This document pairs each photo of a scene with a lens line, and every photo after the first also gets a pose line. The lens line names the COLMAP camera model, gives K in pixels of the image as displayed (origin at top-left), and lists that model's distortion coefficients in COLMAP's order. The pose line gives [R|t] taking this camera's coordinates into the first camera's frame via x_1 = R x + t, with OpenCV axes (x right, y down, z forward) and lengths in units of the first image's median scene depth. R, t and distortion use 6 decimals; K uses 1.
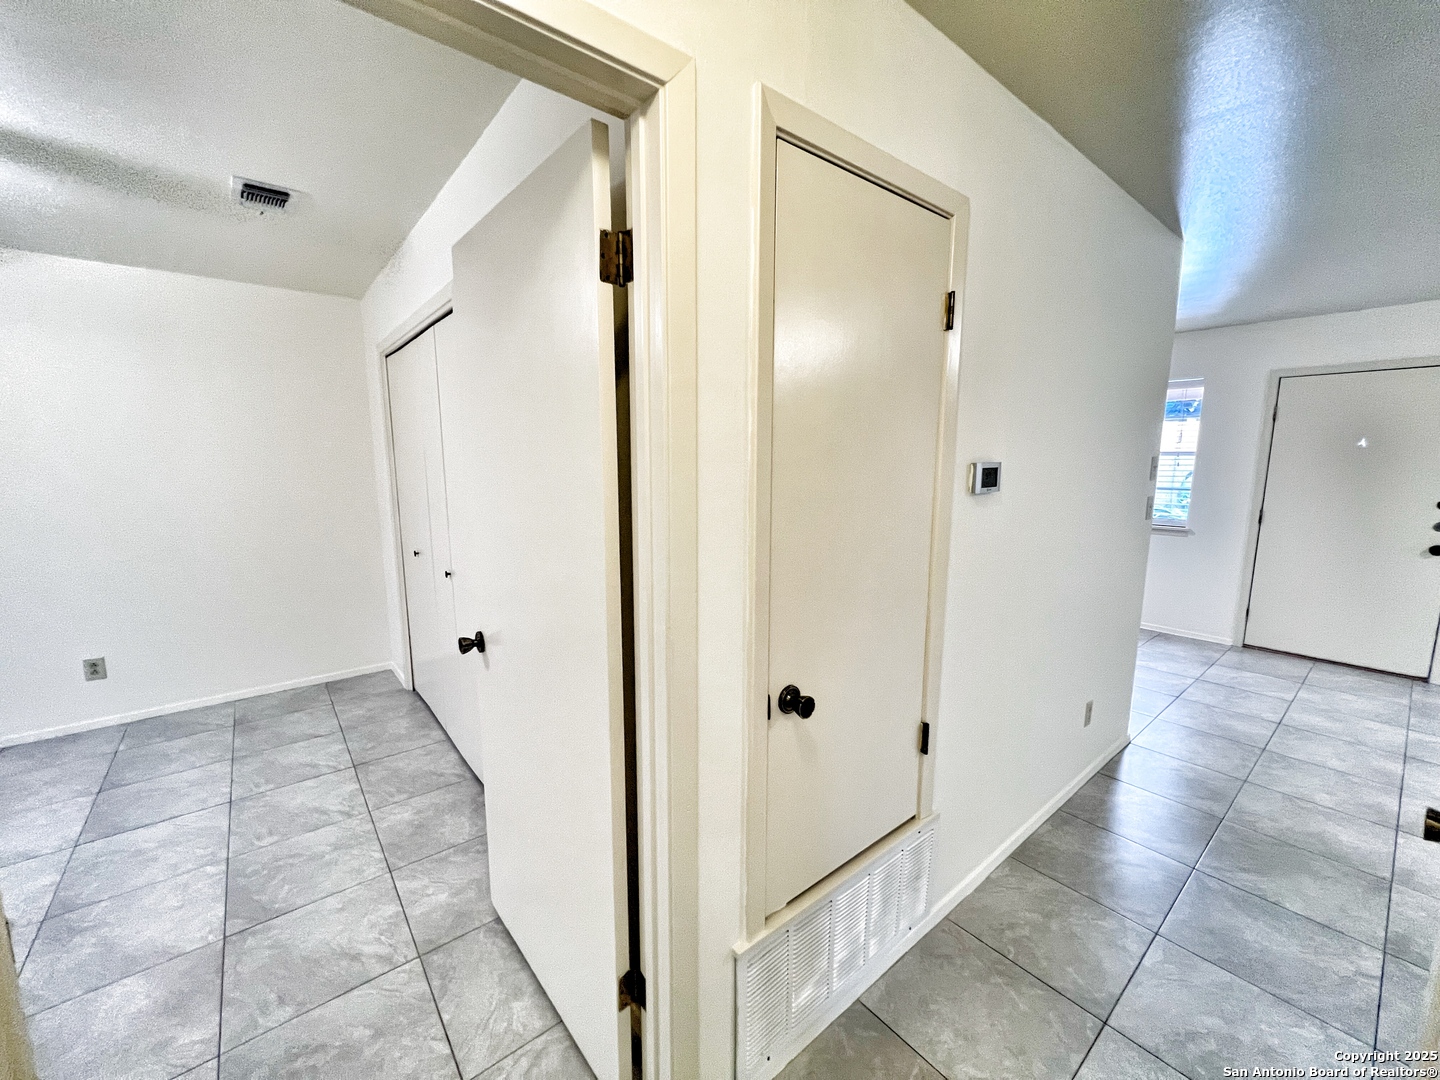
lens RADIAL K [[575.6, 0, 719.0], [0, 575.6, 540.4], [0, 0, 1]] dist [-0.000318, 0.000148]
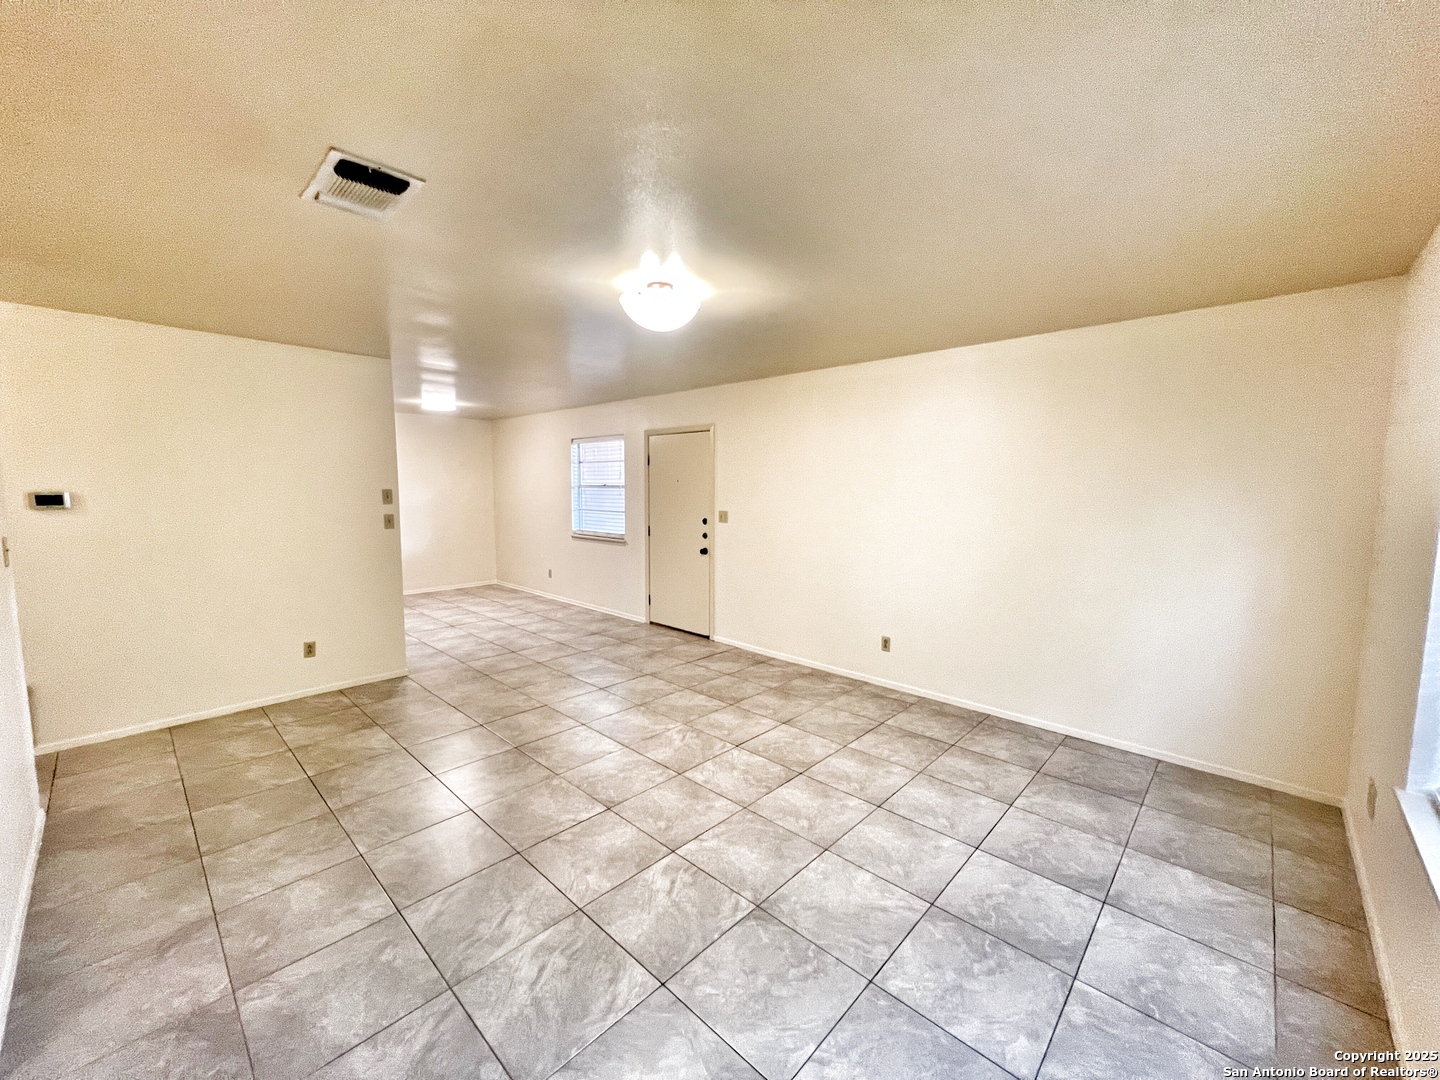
lens RADIAL K [[572.2, 0, 720.0], [0, 572.2, 540.0], [0, 0, 1]] dist [0.002027, 0.000010]
pose [[0.991120, -0.014021, 0.132226, 1.133981], [0.019907, 0.998864, -0.043302, 0.050868], [-0.131469, 0.045550, 0.990273, -0.582249]]
